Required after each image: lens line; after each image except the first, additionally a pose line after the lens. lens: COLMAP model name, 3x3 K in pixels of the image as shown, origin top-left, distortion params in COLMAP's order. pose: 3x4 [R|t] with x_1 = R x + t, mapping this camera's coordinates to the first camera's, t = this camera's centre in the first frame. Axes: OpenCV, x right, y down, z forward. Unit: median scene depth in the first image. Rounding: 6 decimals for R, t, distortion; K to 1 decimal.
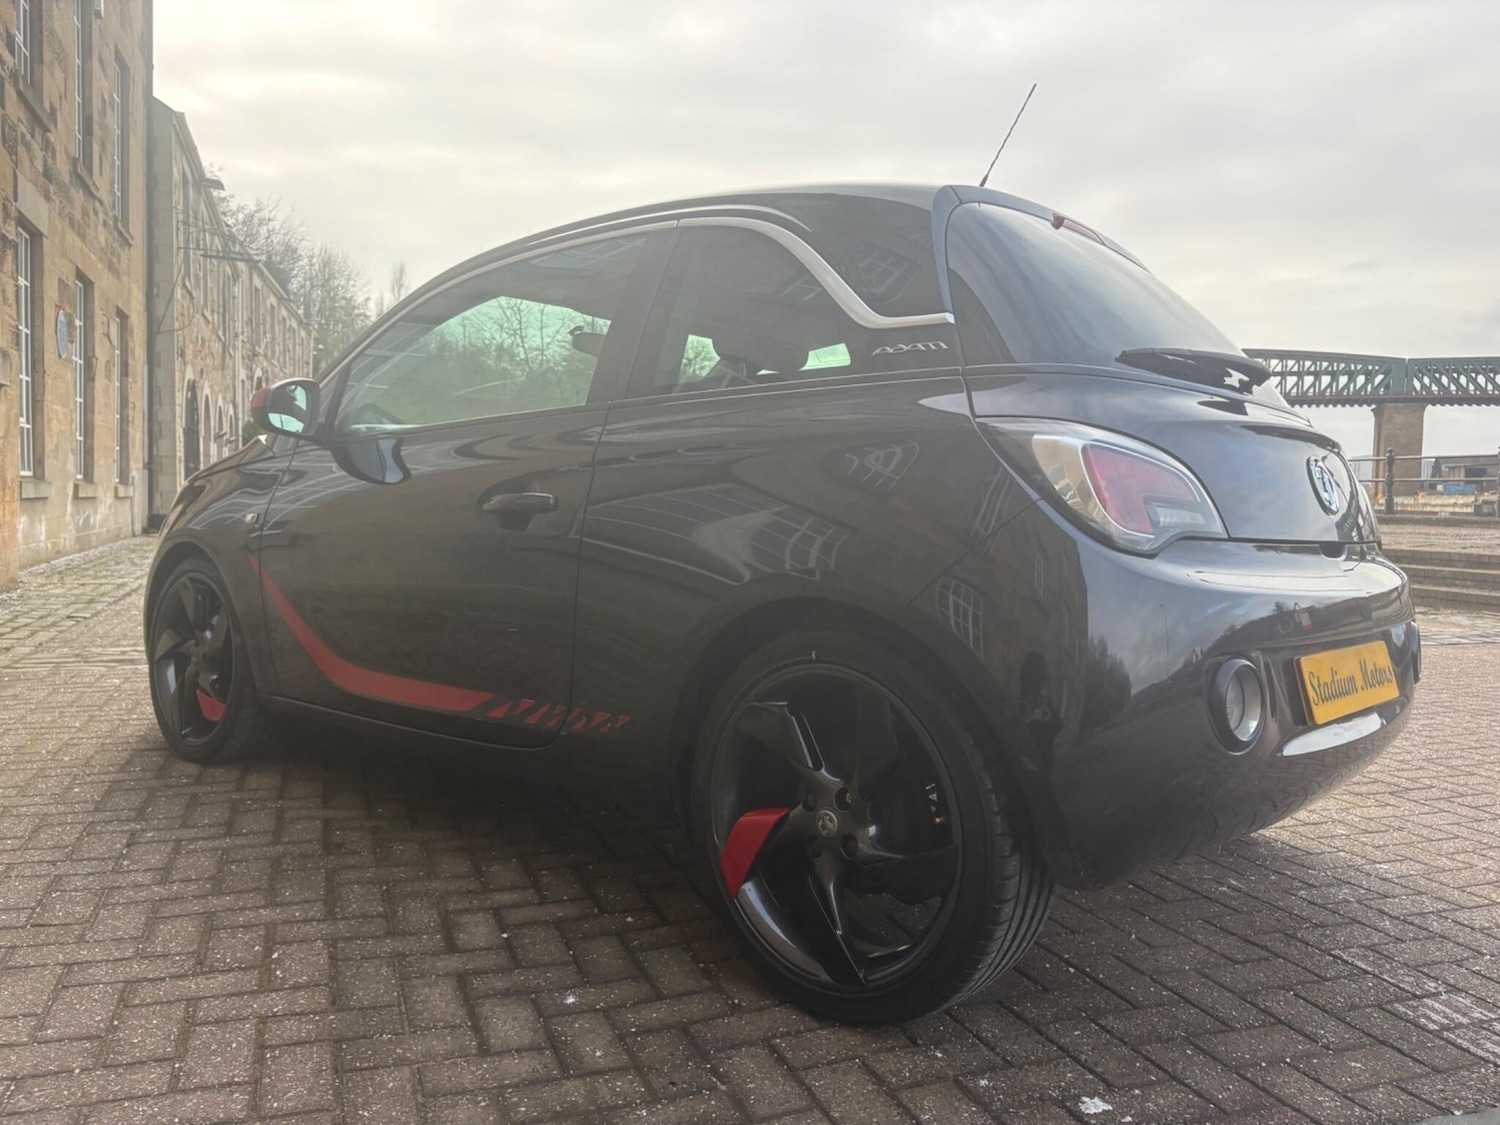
lens RADIAL K [[1123.3, 0, 772.9], [0, 1123.3, 551.9], [0, 0, 1]] dist [0.067285, -0.077637]
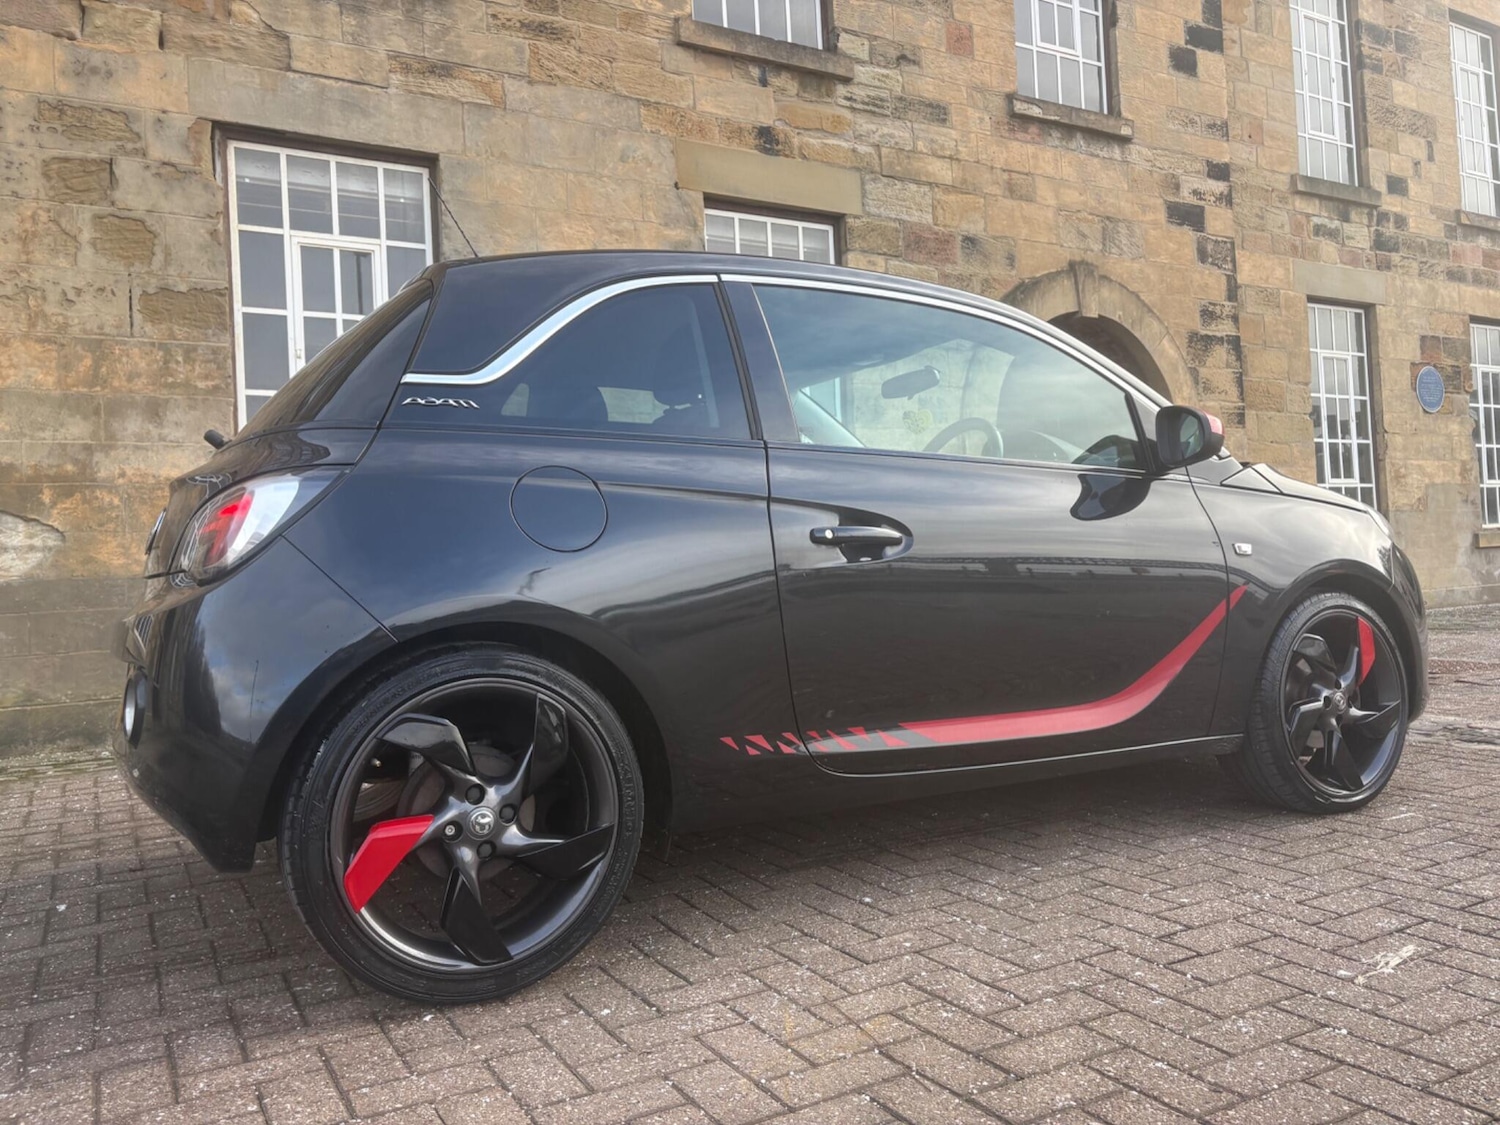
lens RADIAL K [[1128.8, 0, 752.8], [0, 1128.8, 537.5], [0, 0, 1]] dist [0.043140, -0.044807]
pose [[0.137036, -0.063164, -0.988550, 1.691782], [0.004333, 0.997994, -0.063167, 0.023044], [0.990557, 0.004373, 0.137035, 1.457953]]
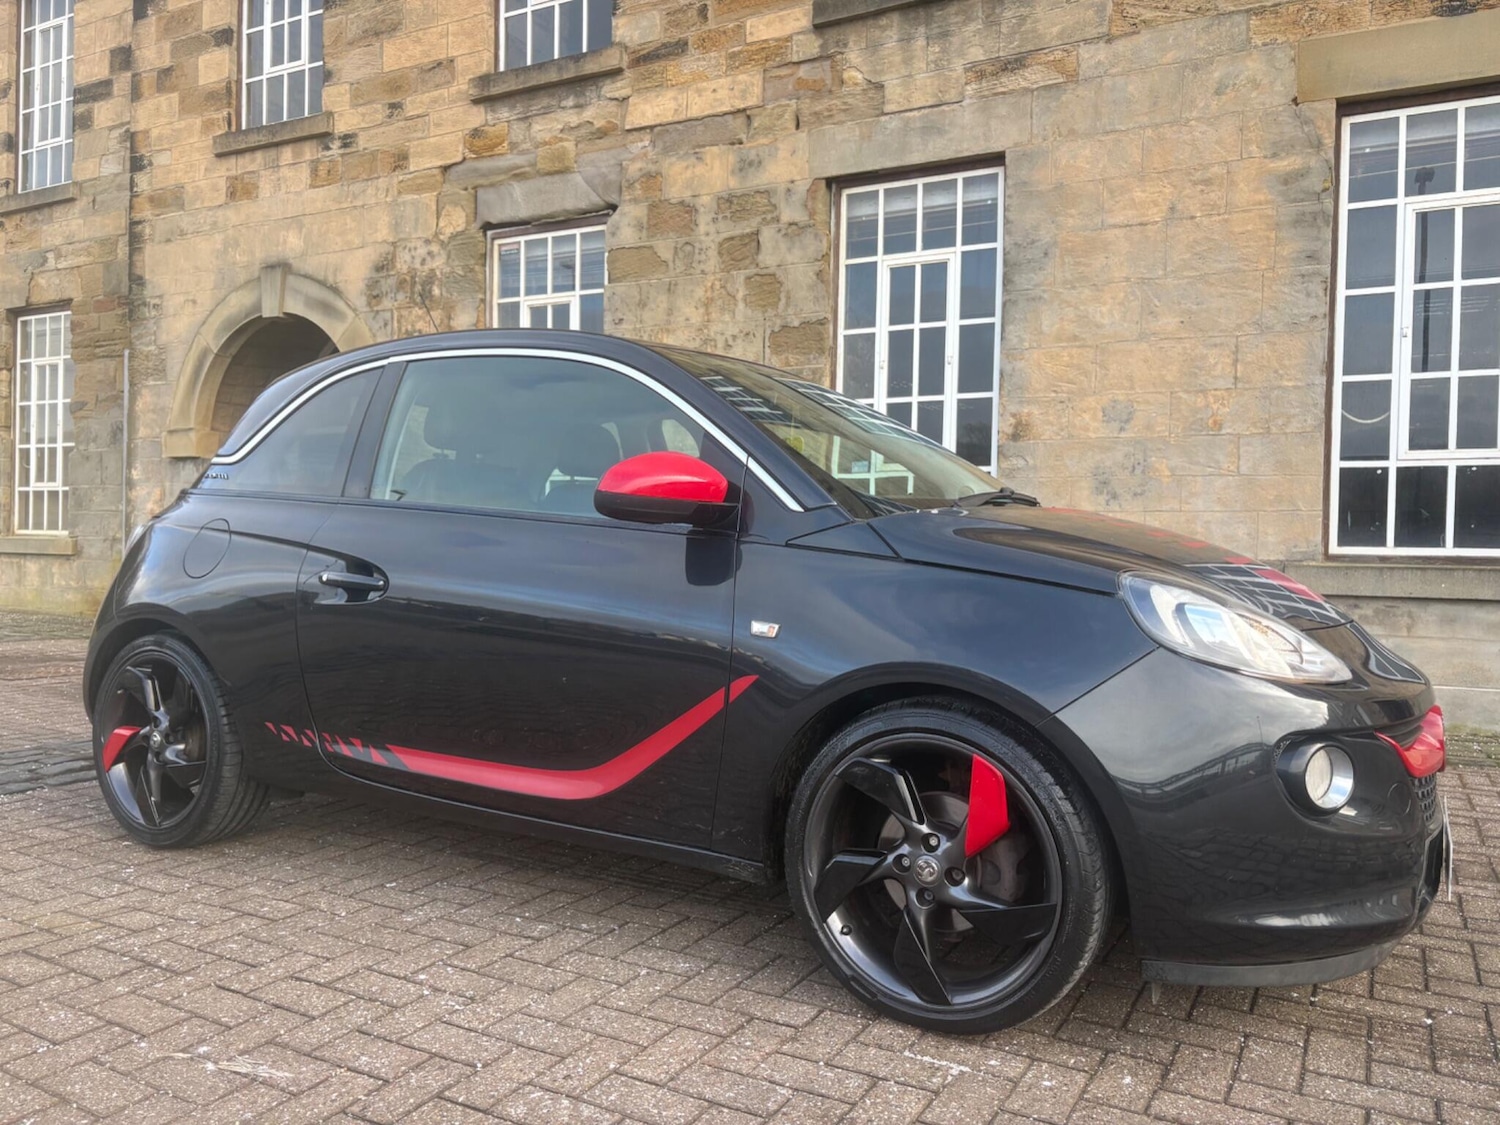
lens RADIAL K [[1129.7, 0, 767.3], [0, 1129.7, 560.5], [0, 0, 1]] dist [0.034025, -0.027323]
pose [[-0.761779, -0.027740, -0.647243, 1.073299], [-0.065209, 0.997292, 0.034006, -0.155746], [0.644547, 0.068111, -0.761525, 3.105784]]
